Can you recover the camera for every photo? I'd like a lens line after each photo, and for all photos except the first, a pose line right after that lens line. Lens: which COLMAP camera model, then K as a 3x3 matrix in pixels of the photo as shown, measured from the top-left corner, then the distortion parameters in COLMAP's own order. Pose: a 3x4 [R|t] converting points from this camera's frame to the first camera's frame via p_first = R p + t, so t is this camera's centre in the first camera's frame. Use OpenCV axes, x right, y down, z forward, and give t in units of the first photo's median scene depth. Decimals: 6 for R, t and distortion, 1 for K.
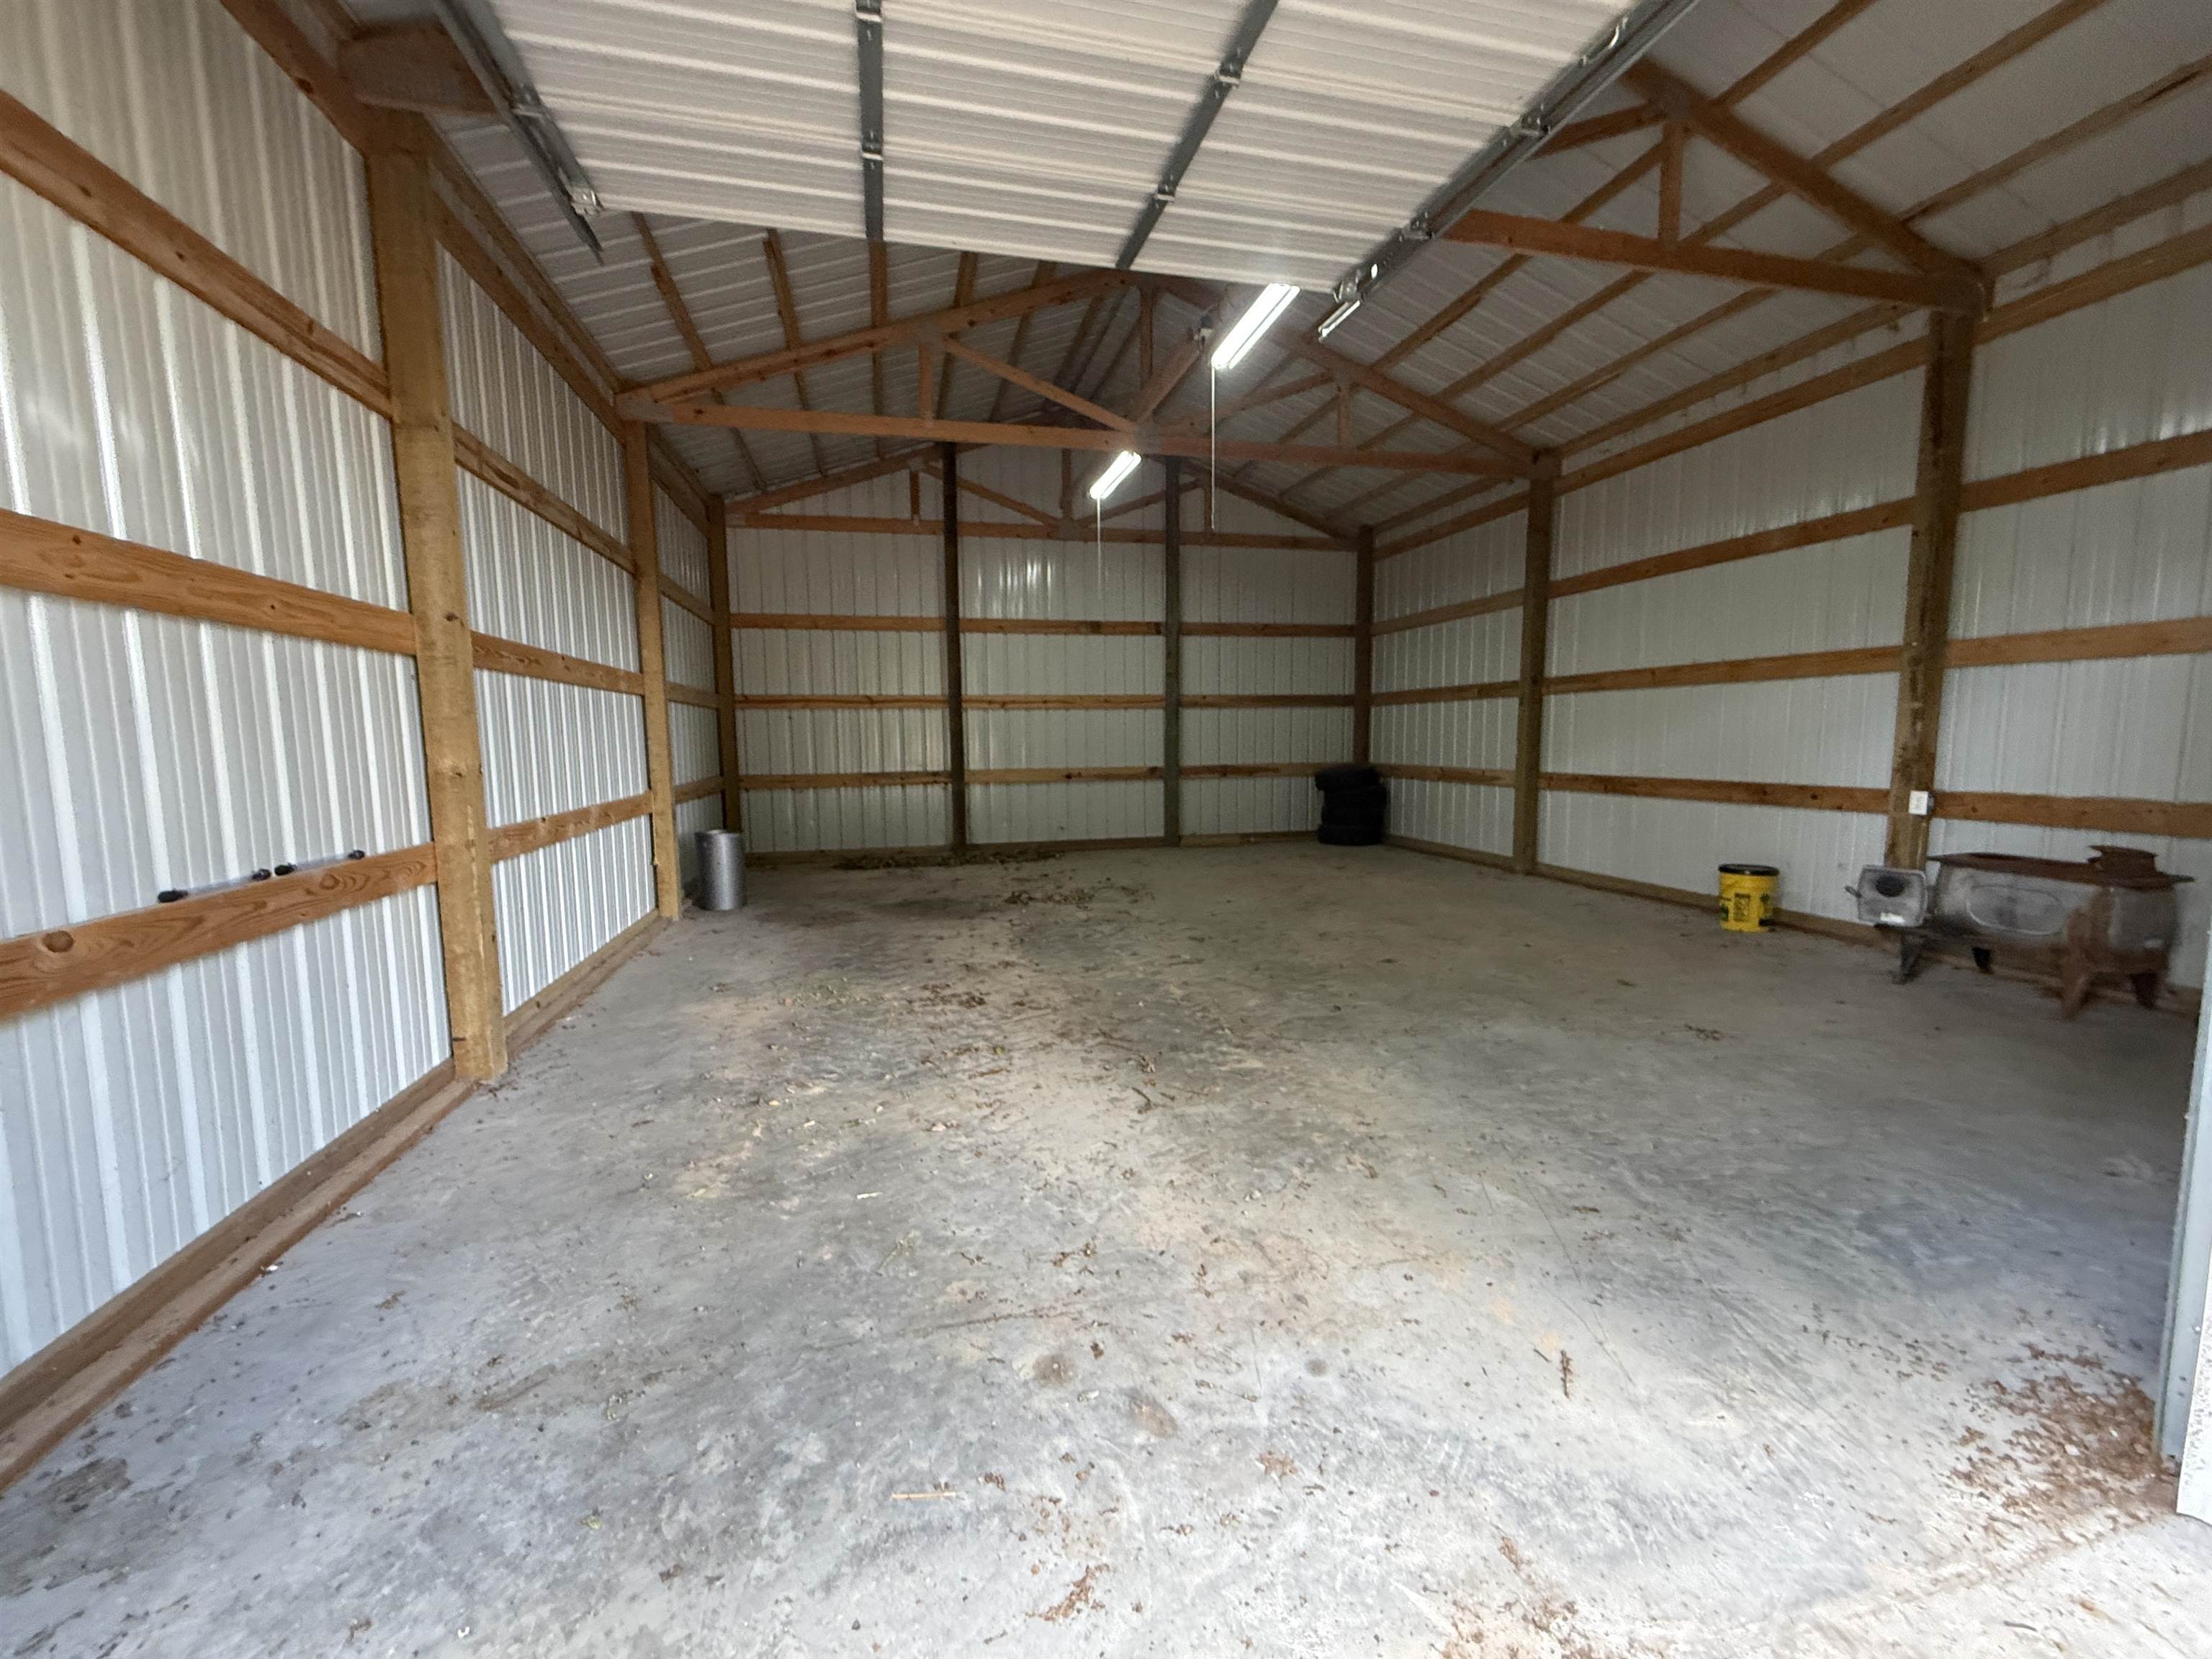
lens RADIAL K [[884.3, 0, 1109.6], [0, 884.3, 826.1], [0, 0, 1]] dist [-0.005089, 0.001082]
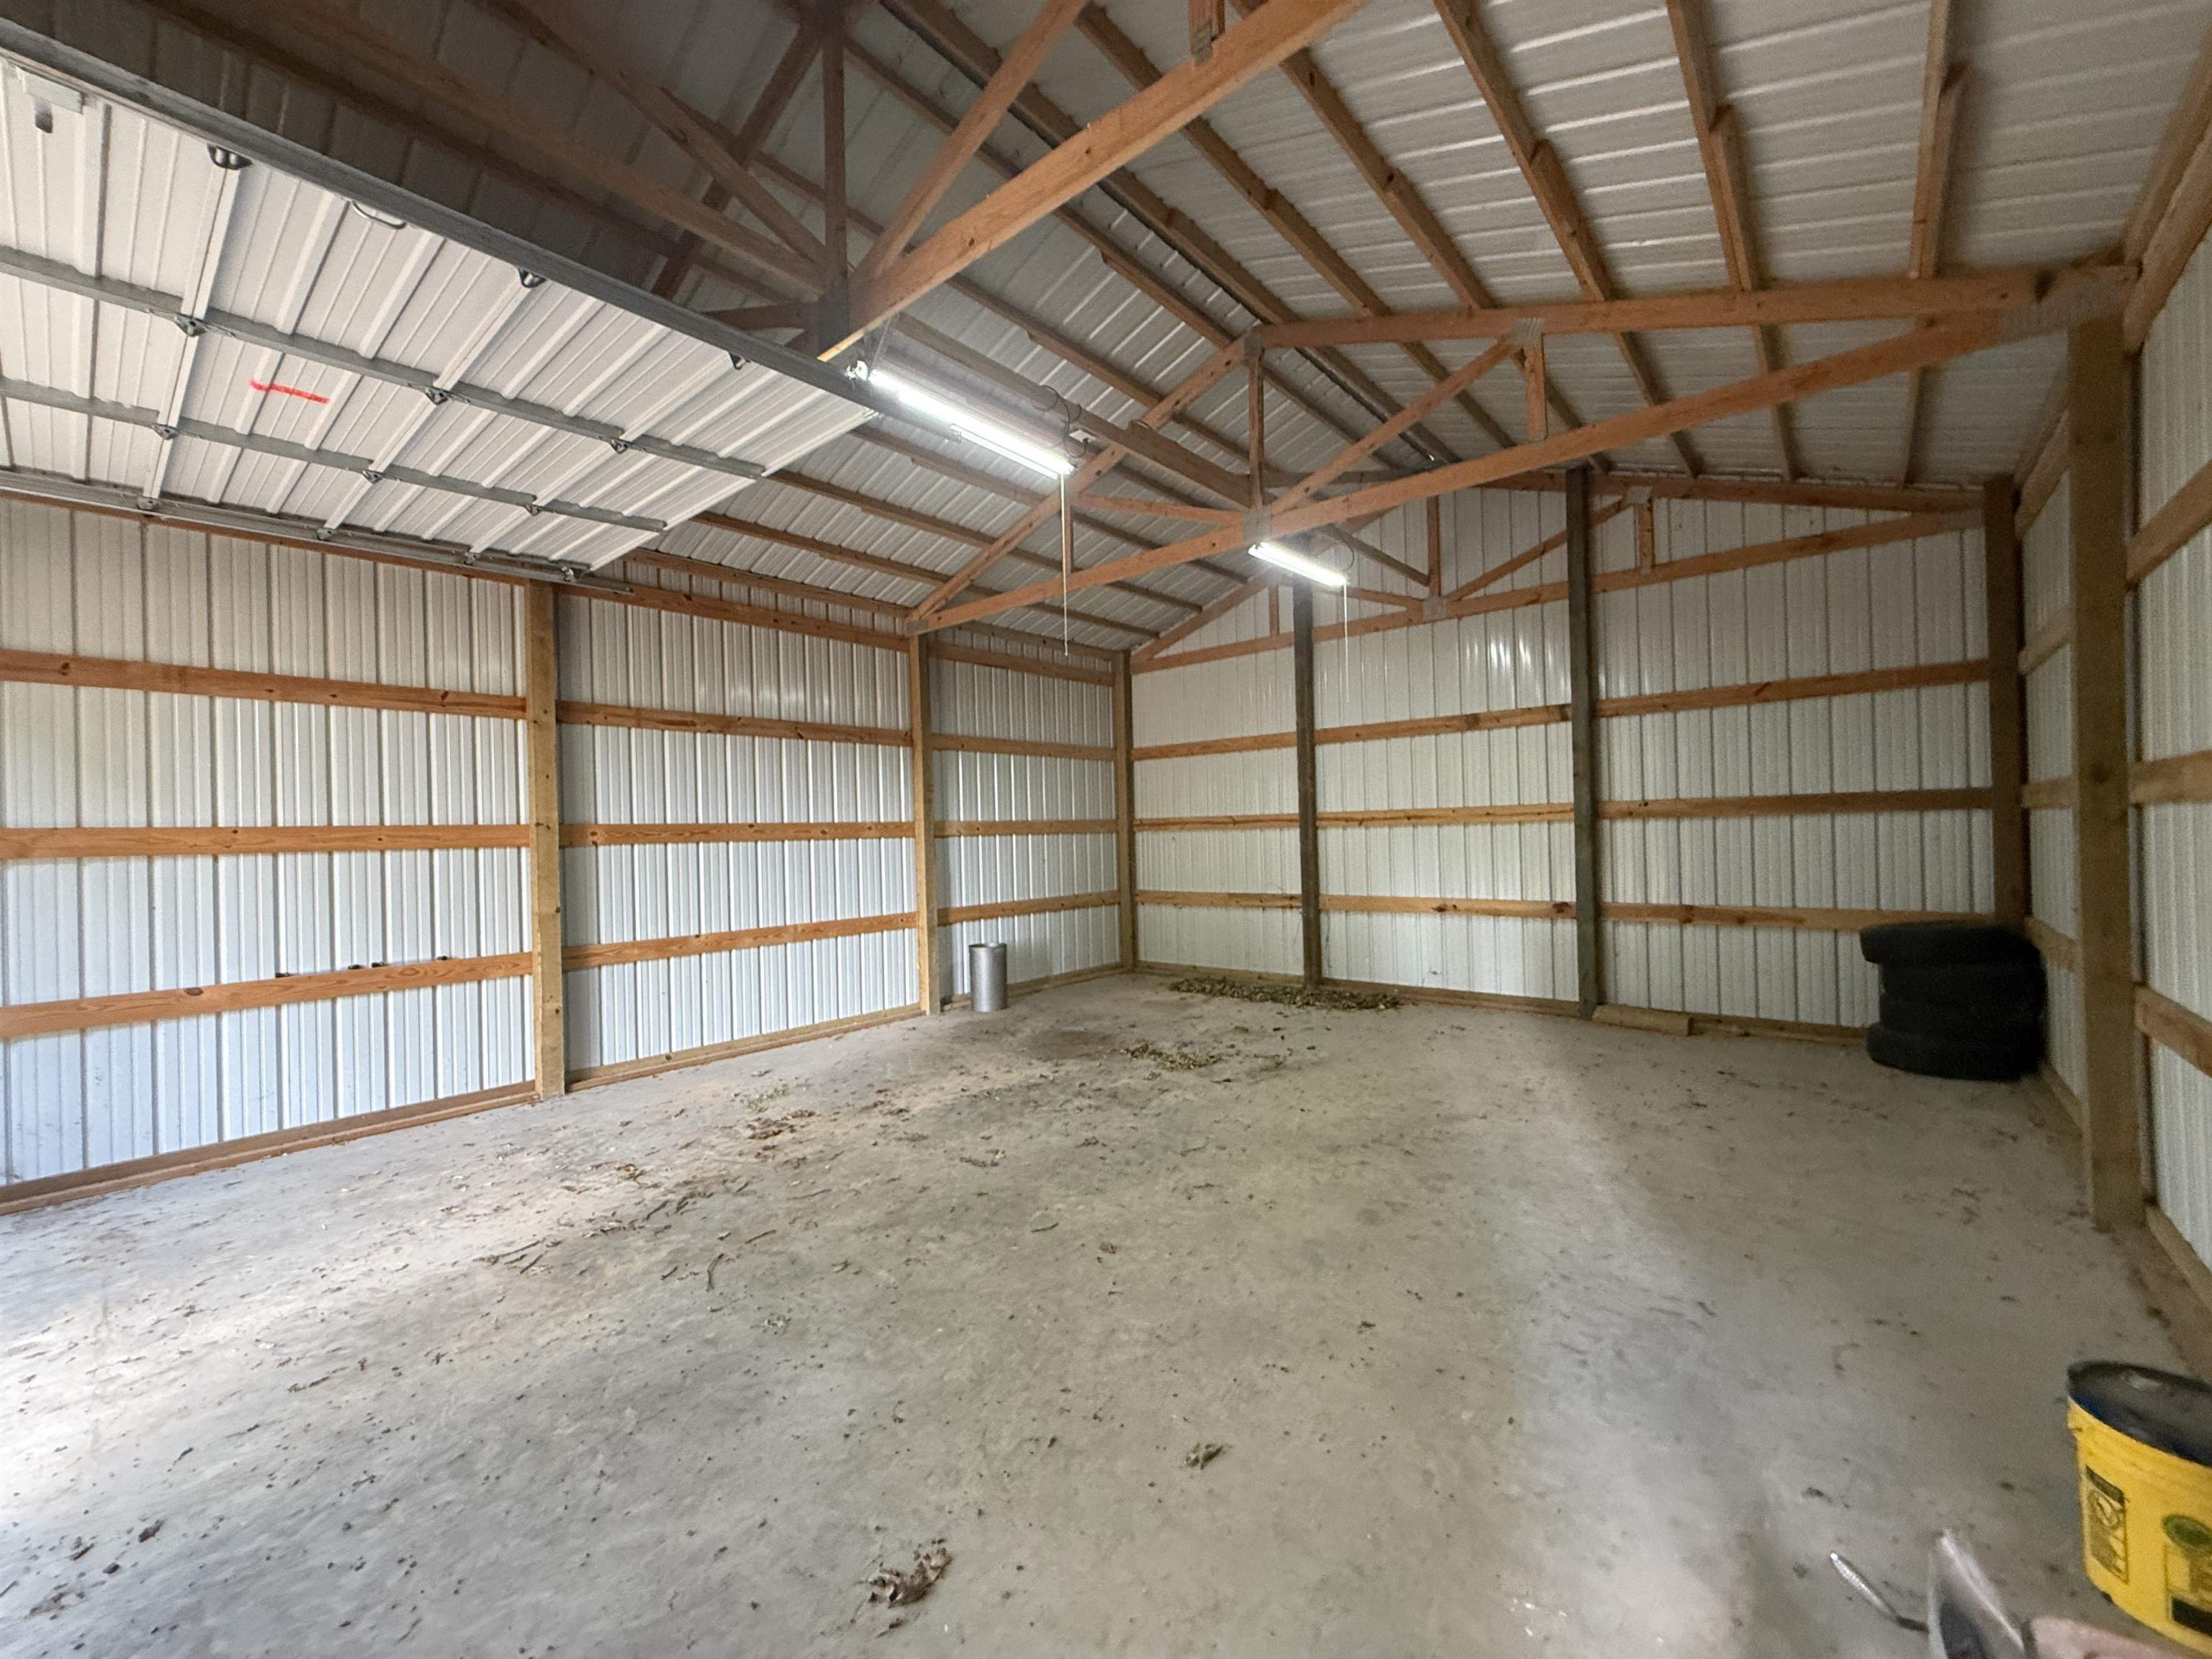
lens RADIAL K [[884.3, 0, 1113.5], [0, 884.3, 835.1], [0, 0, 1]] dist [-0.005089, 0.001082]
pose [[0.589190, -0.002072, -0.807992, 1.041750], [-0.064229, 0.996712, -0.049391, -0.156174], [0.805438, 0.080997, 0.587120, 0.691679]]
